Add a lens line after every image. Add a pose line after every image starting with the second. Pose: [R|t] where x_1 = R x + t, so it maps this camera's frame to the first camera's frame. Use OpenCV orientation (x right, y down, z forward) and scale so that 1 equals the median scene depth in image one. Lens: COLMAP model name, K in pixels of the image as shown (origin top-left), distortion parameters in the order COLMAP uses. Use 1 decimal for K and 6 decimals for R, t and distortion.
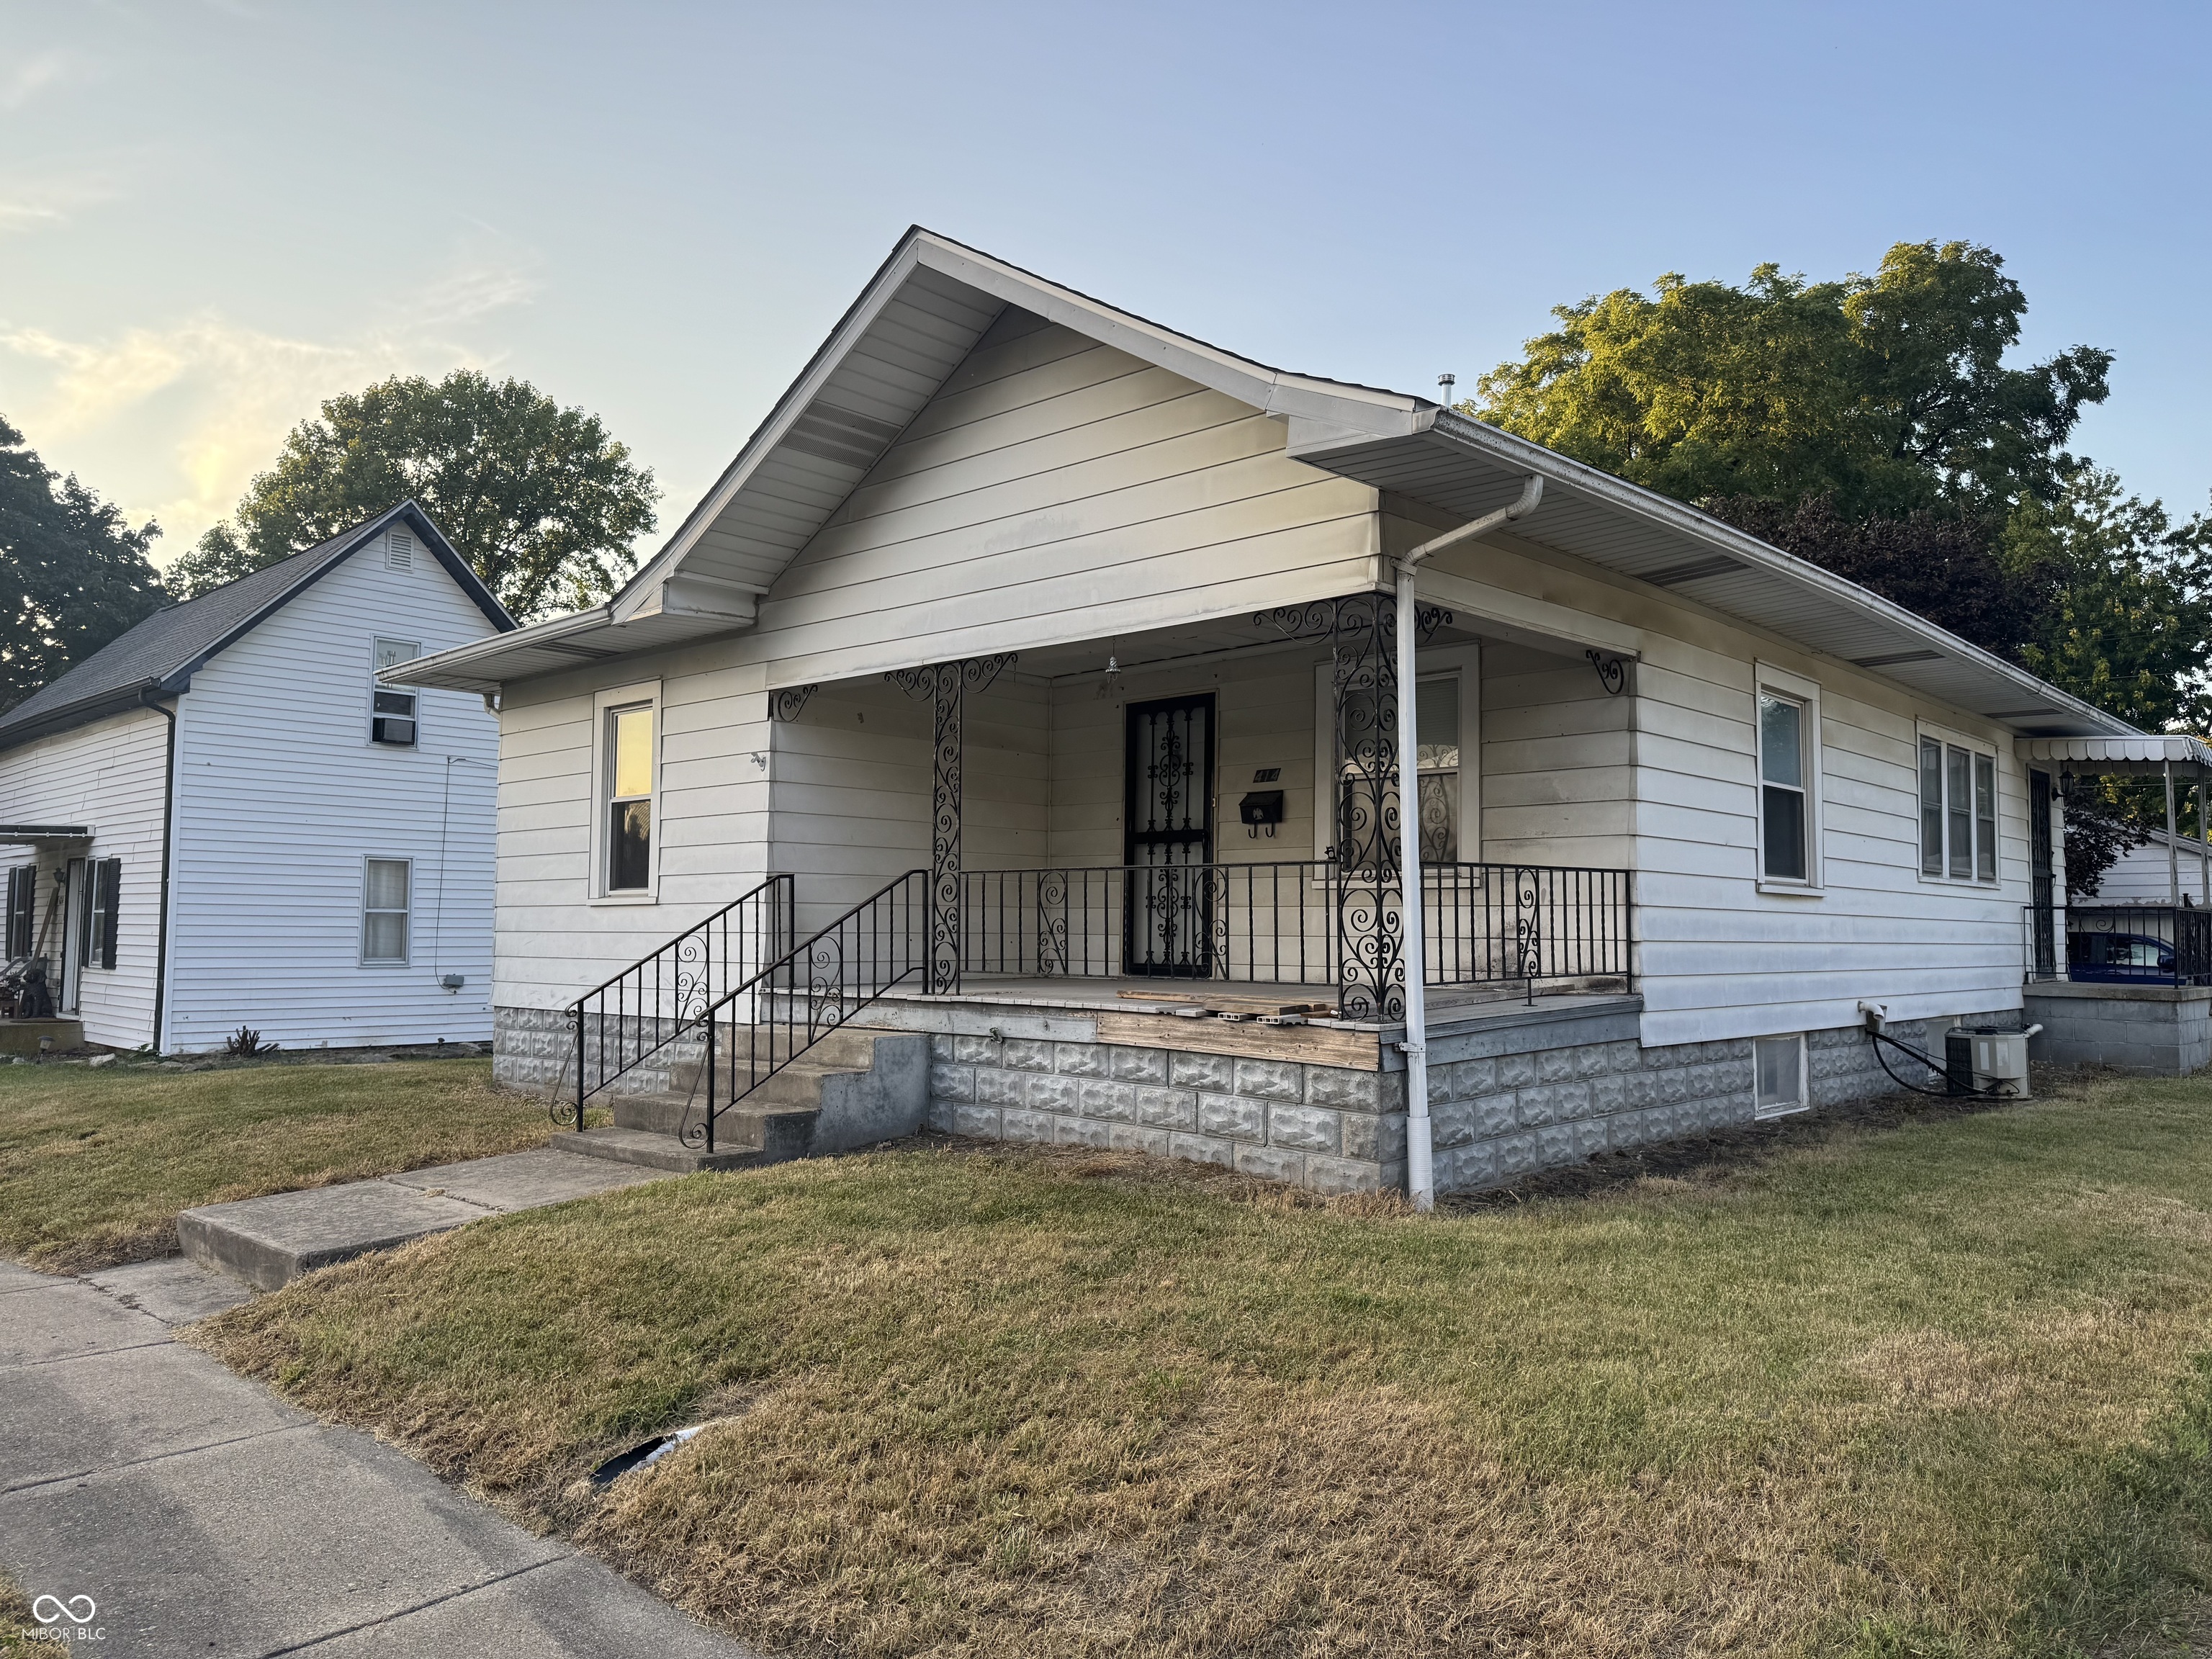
lens RADIAL K [[1553.9, 0, 1106.0], [0, 1553.9, 829.5], [0, 0, 1]] dist [0.160510, -0.332522]
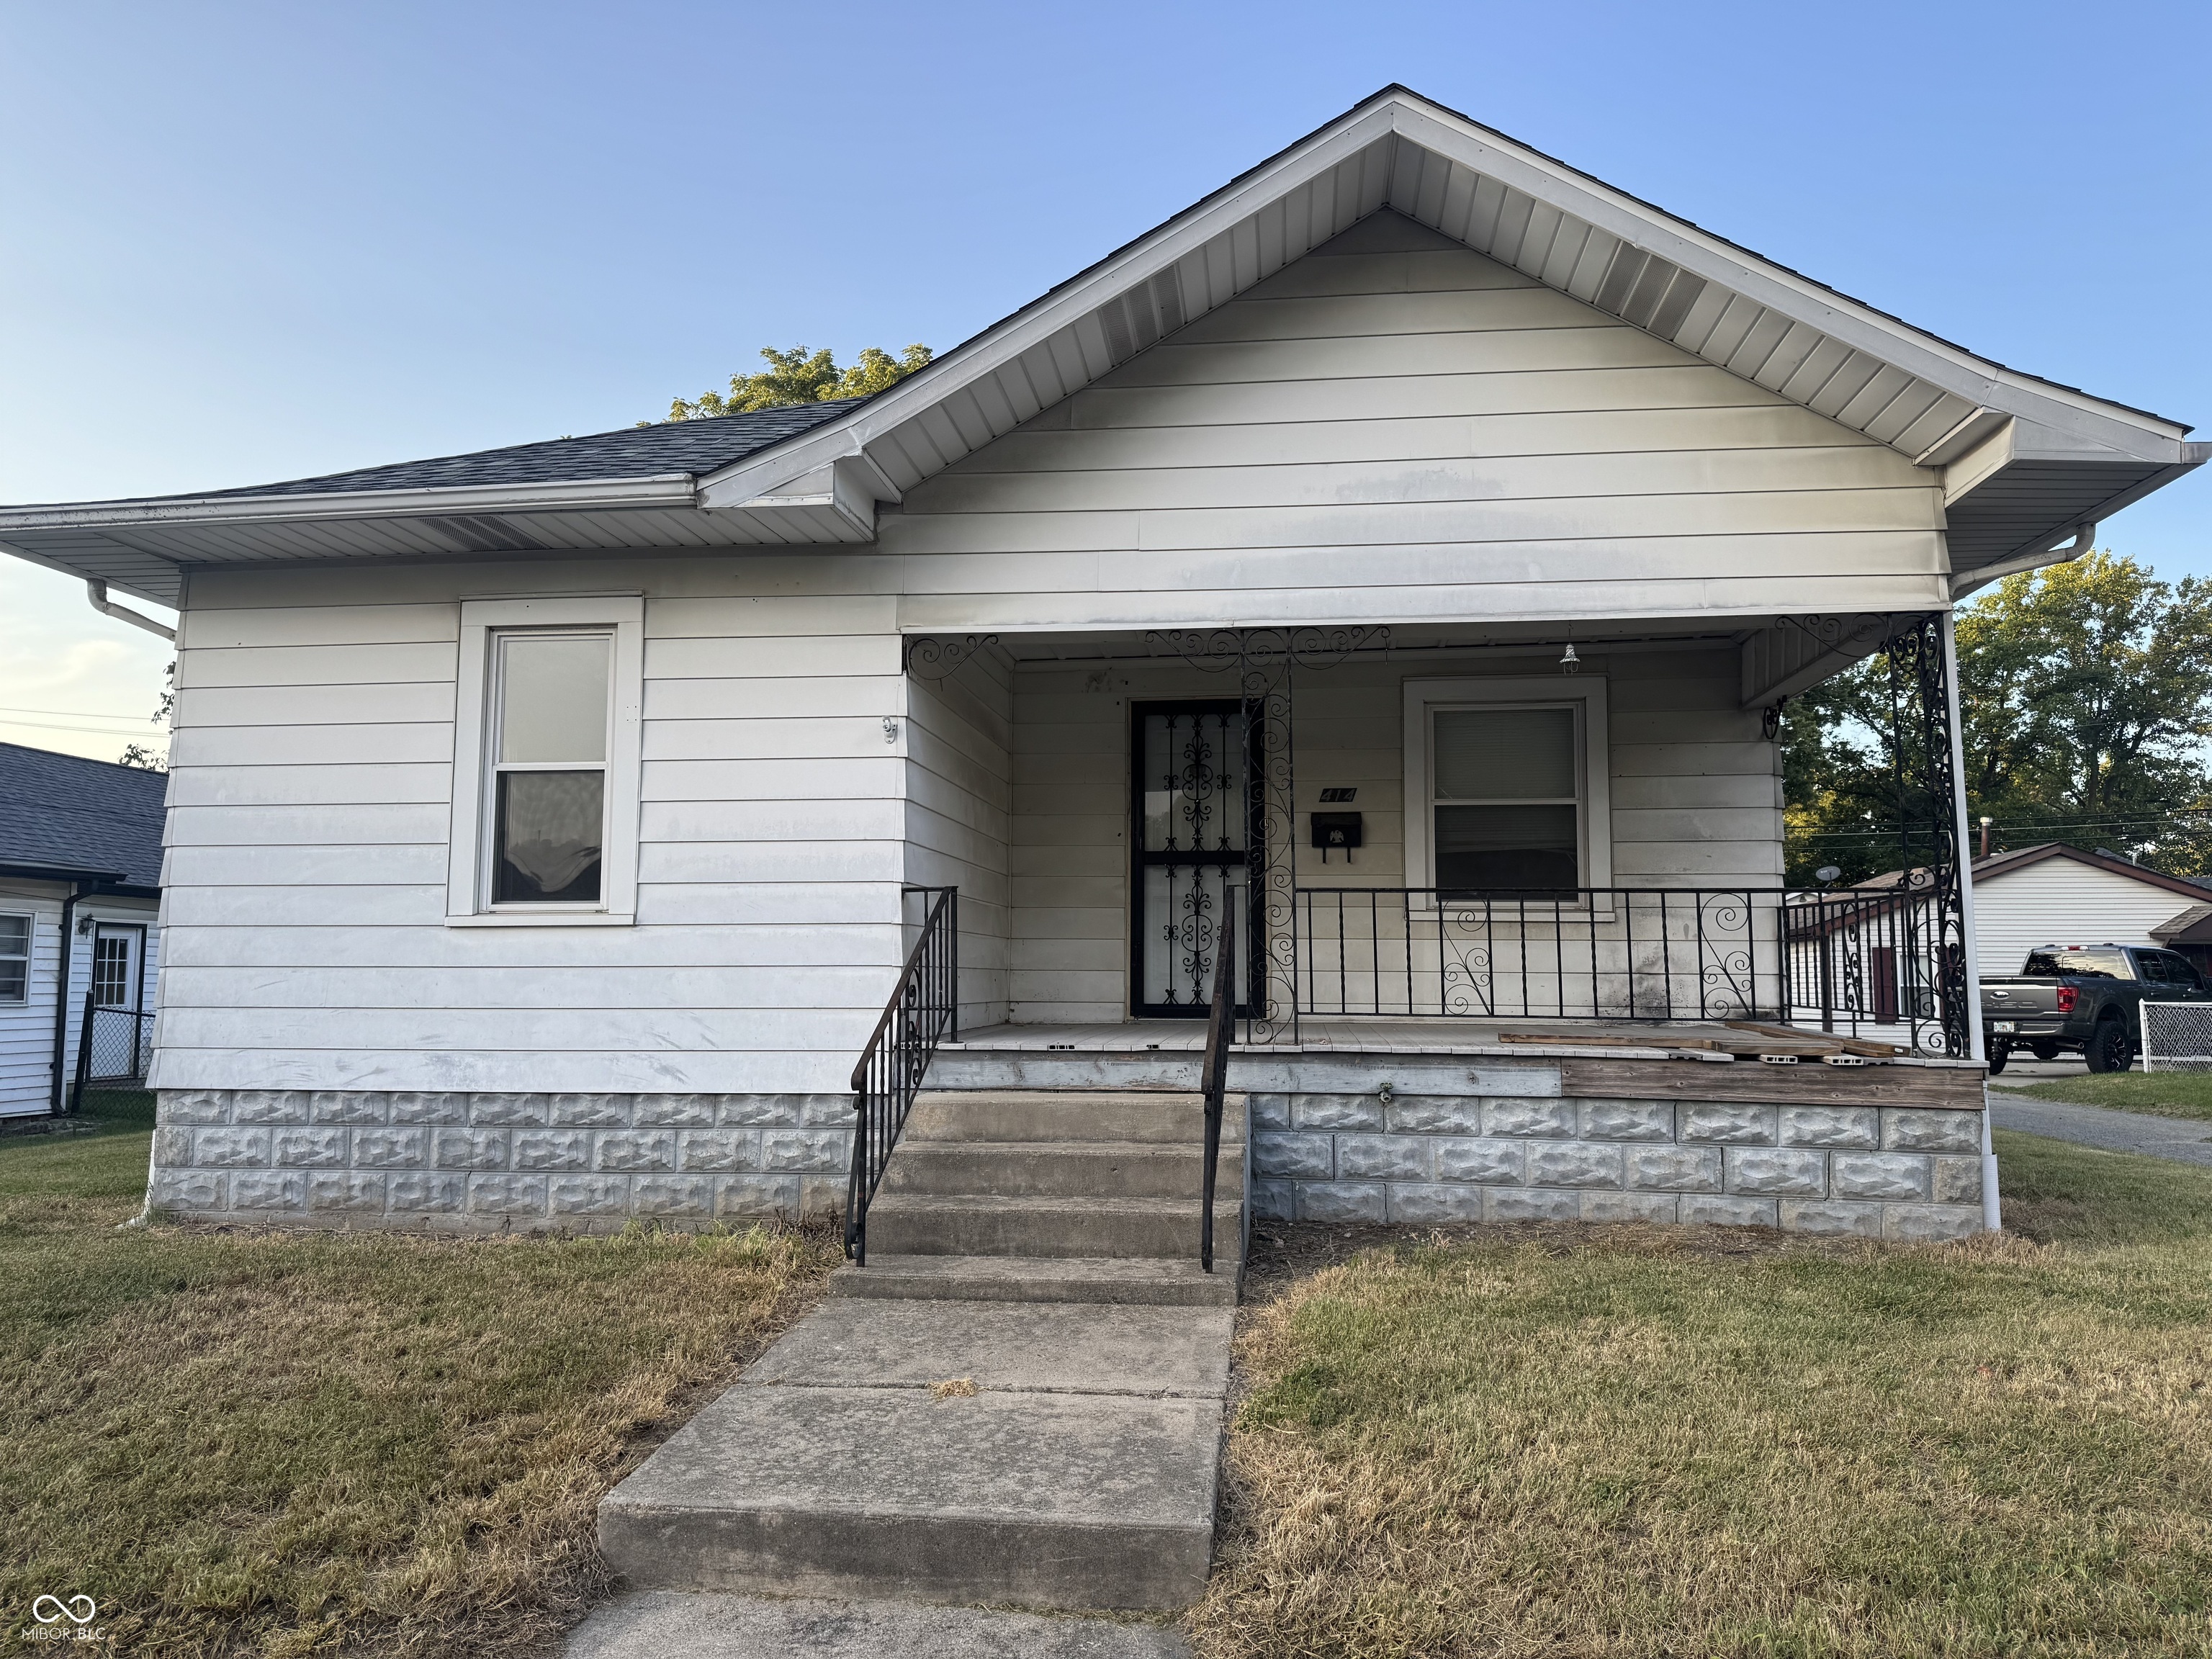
lens RADIAL K [[1553.9, 0, 1106.0], [0, 1553.9, 829.5], [0, 0, 1]] dist [0.160510, -0.332522]
pose [[0.810190, 0.053050, 0.583762, -0.673928], [-0.036602, 0.998531, -0.039943, 0.033603], [-0.585024, 0.010995, 0.810942, 0.426147]]
